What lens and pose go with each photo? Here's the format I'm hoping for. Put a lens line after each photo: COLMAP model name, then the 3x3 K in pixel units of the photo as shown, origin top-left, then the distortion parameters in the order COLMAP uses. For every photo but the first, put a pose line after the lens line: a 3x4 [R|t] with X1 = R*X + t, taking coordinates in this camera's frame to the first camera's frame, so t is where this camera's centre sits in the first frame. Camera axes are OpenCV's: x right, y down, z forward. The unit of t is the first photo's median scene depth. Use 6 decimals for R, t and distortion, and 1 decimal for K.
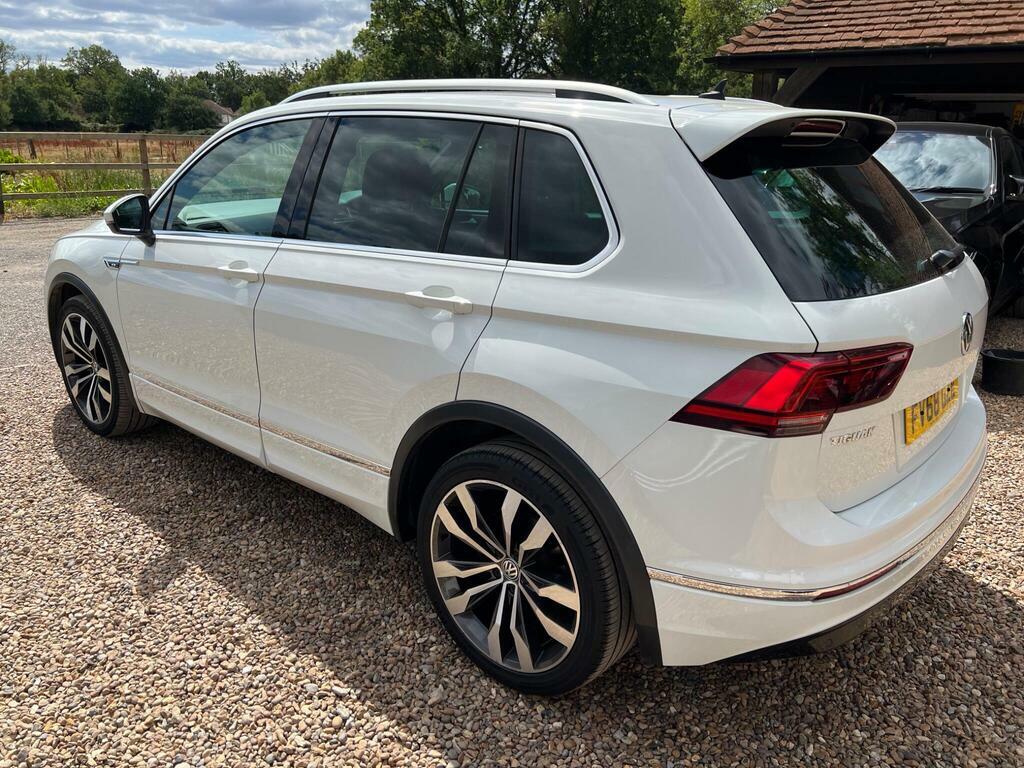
lens RADIAL K [[773.5, 0, 512.0], [0, 773.5, 384.0], [0, 0, 1]] dist [0.043692, -0.050919]
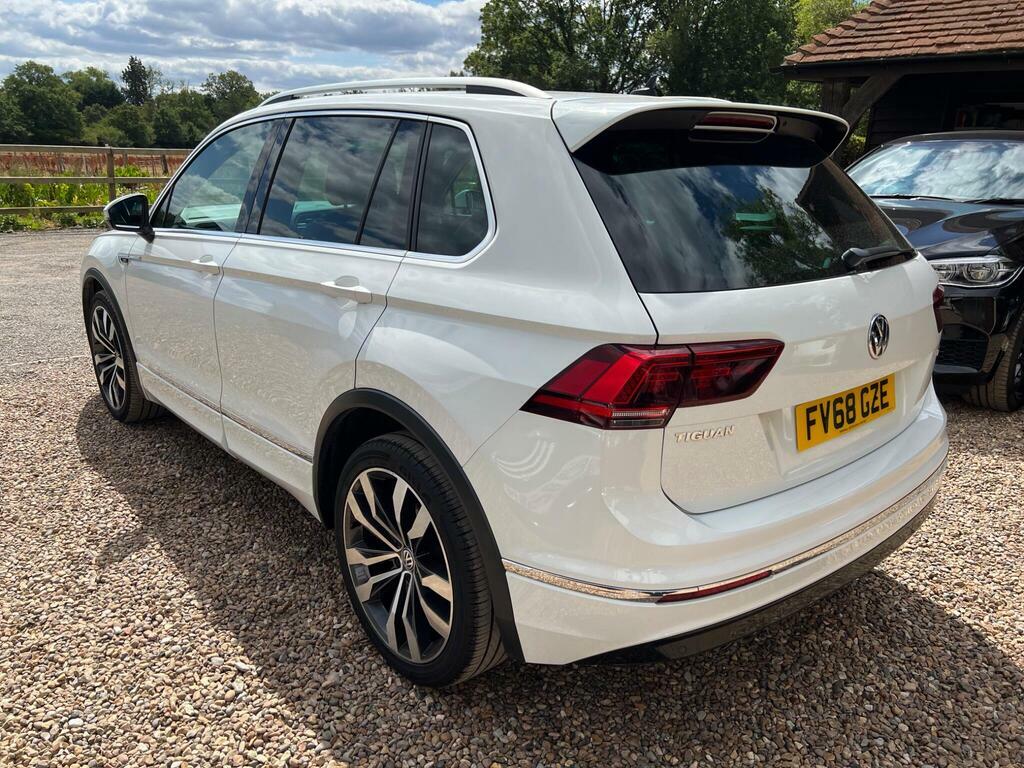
lens RADIAL K [[773.5, 0, 512.0], [0, 773.5, 384.0], [0, 0, 1]] dist [0.043692, -0.050919]
pose [[0.990913, 0.036603, -0.129429, 0.250850], [-0.039441, 0.999033, -0.019430, 0.026250], [0.128593, 0.024358, 0.991398, 0.013716]]
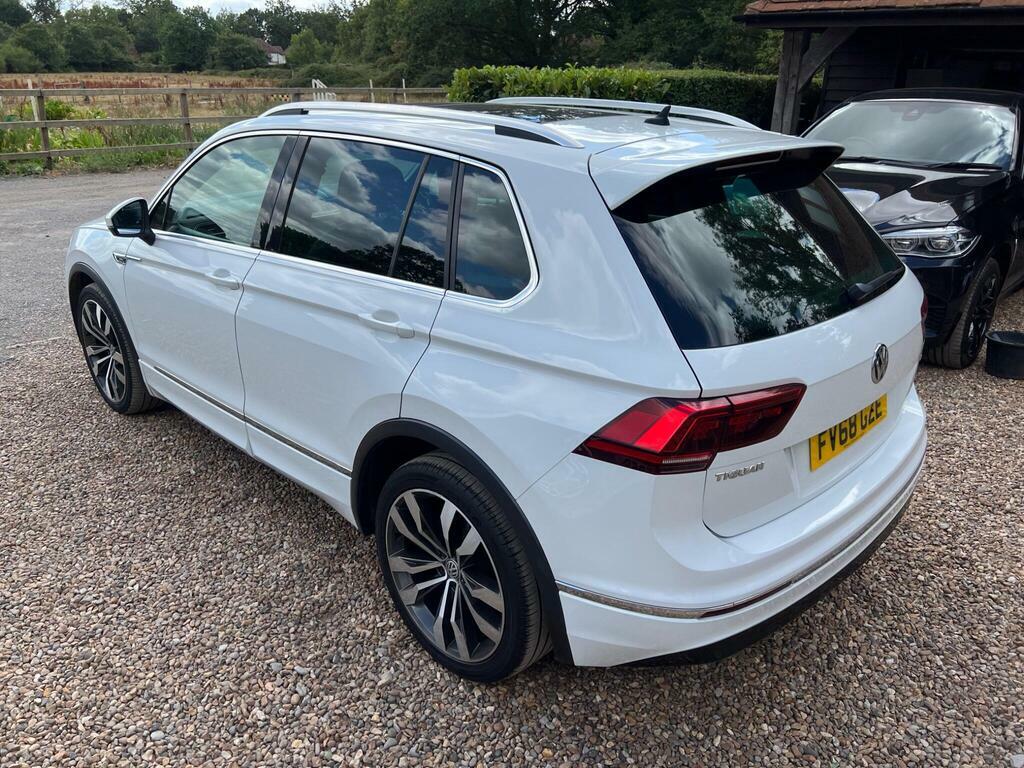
lens RADIAL K [[773.5, 0, 512.0], [0, 773.5, 384.0], [0, 0, 1]] dist [0.043692, -0.050919]
pose [[0.998026, 0.014841, -0.061016, 0.143431], [-0.010421, 0.997341, 0.072121, -0.100390], [0.061924, -0.071343, 0.995528, -0.067710]]
